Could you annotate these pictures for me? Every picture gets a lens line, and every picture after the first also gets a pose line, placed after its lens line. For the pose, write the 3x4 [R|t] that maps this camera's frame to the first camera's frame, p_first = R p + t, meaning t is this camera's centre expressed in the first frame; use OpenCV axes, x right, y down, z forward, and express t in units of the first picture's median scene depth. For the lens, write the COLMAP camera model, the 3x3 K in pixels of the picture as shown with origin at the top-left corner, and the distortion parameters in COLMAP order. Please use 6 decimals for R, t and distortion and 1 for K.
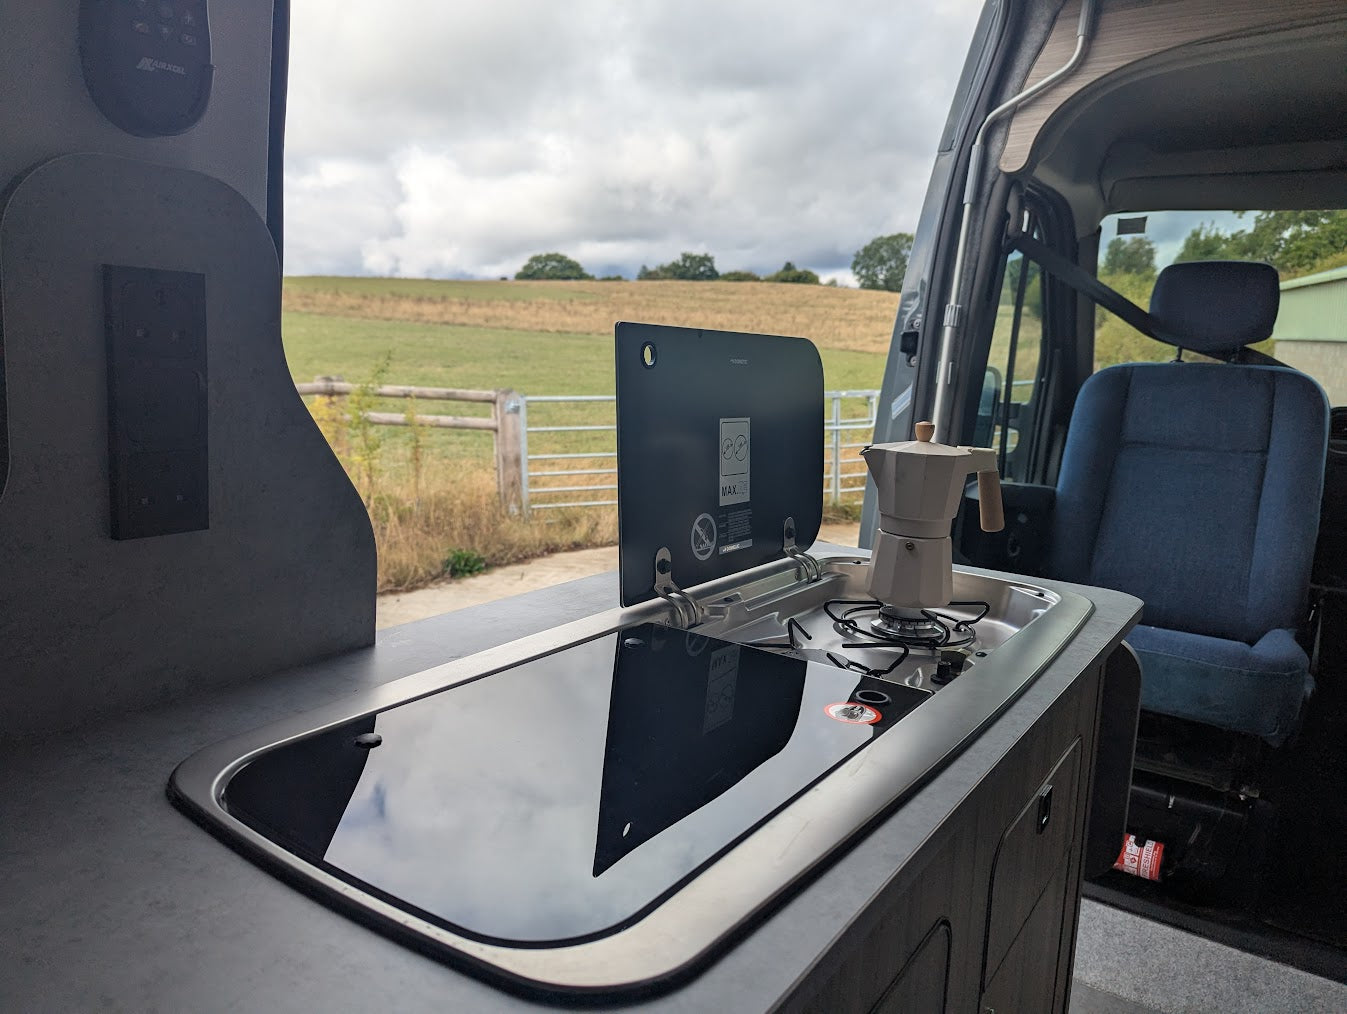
lens RADIAL K [[958.6, 0, 686.5], [0, 958.6, 501.6], [0, 0, 1]] dist [0.055001, -0.052132]
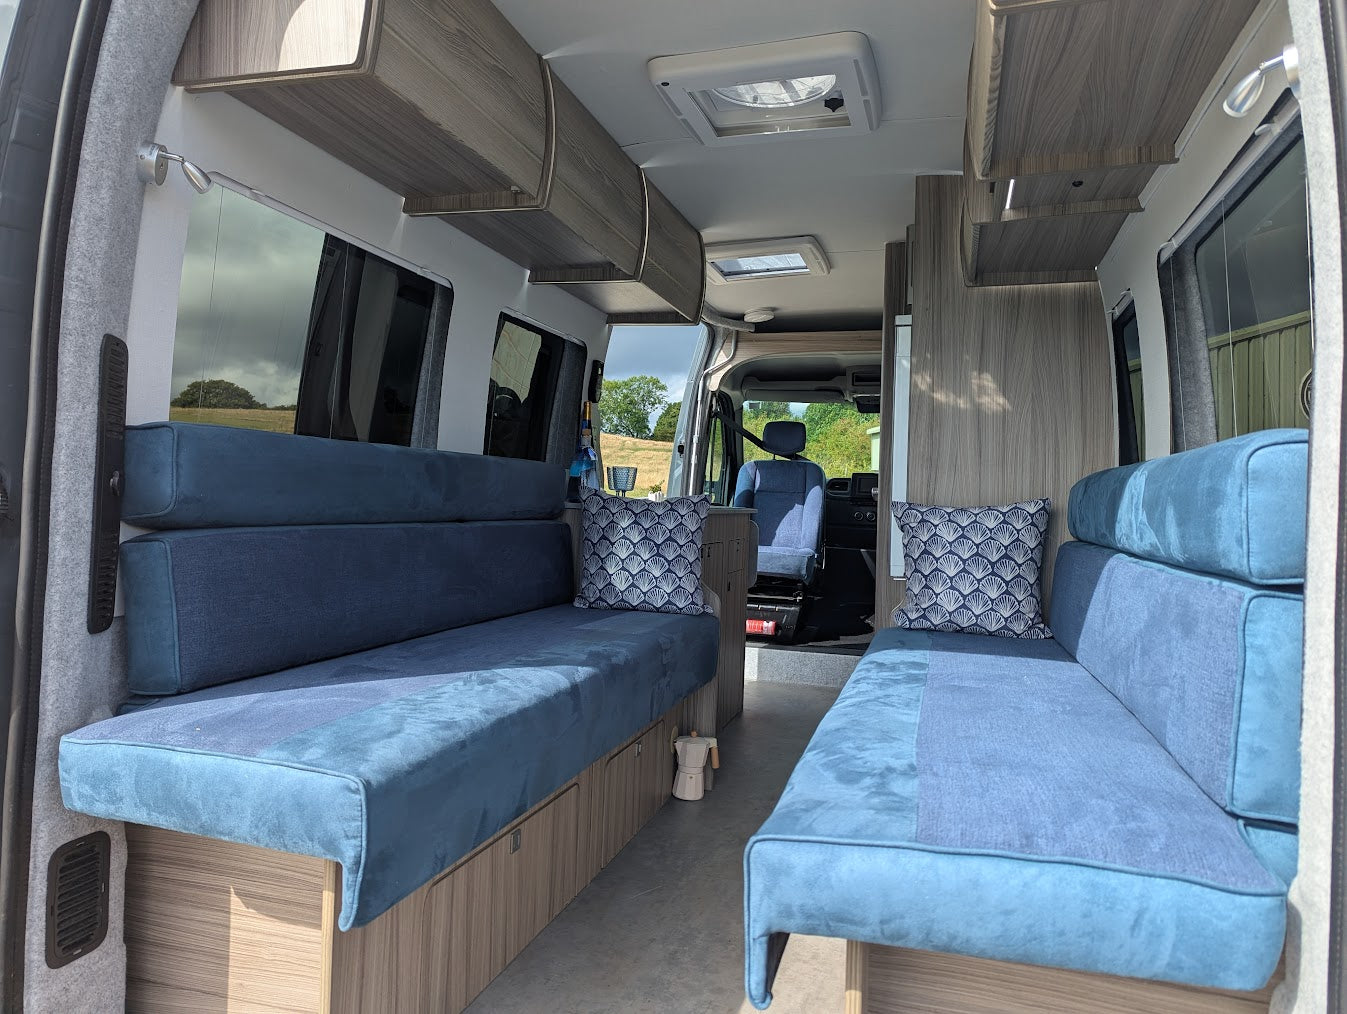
lens RADIAL K [[958.6, 0, 667.6], [0, 958.6, 511.2], [0, 0, 1]] dist [0.055001, -0.052132]
pose [[0.951876, -0.012006, 0.306248, -0.525978], [0.050205, 0.991843, -0.117160, 0.268485], [-0.302343, 0.126897, 0.944715, -1.262660]]
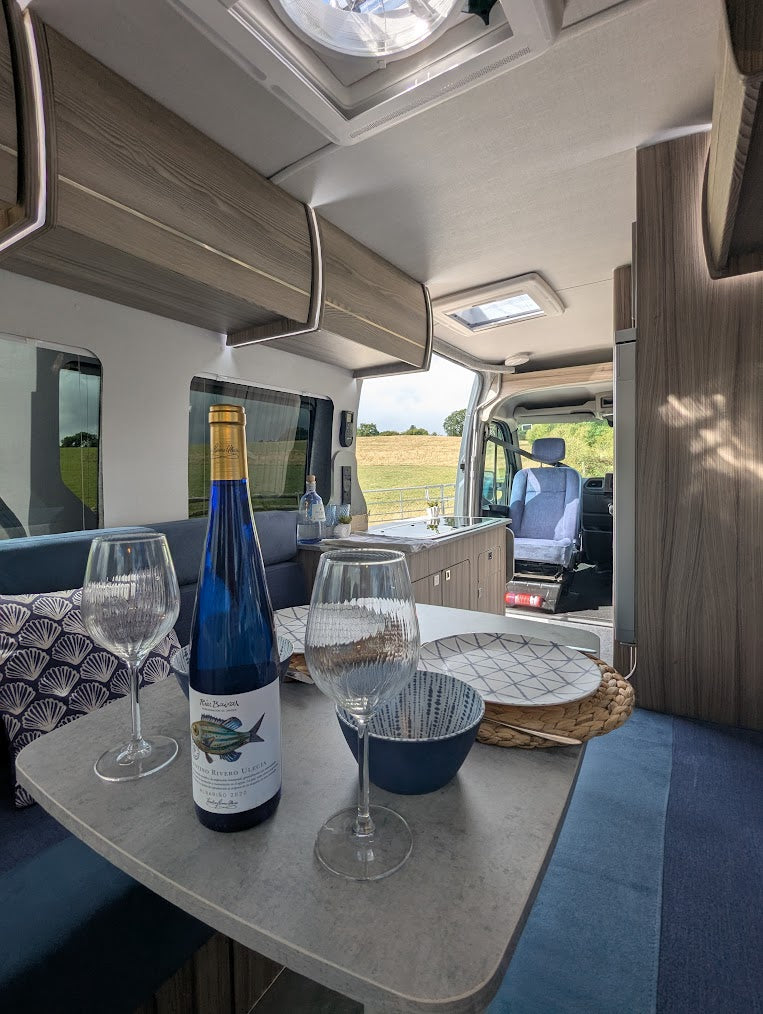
lens RADIAL K [[482.2, 0, 380.1], [0, 482.2, 504.5], [0, 0, 1]] dist [0.000023, -0.000978]
pose [[0.997602, -0.063243, 0.028128, -0.118147], [0.065373, 0.994430, -0.082682, 0.090139], [-0.022742, 0.084322, 0.996179, -0.670628]]
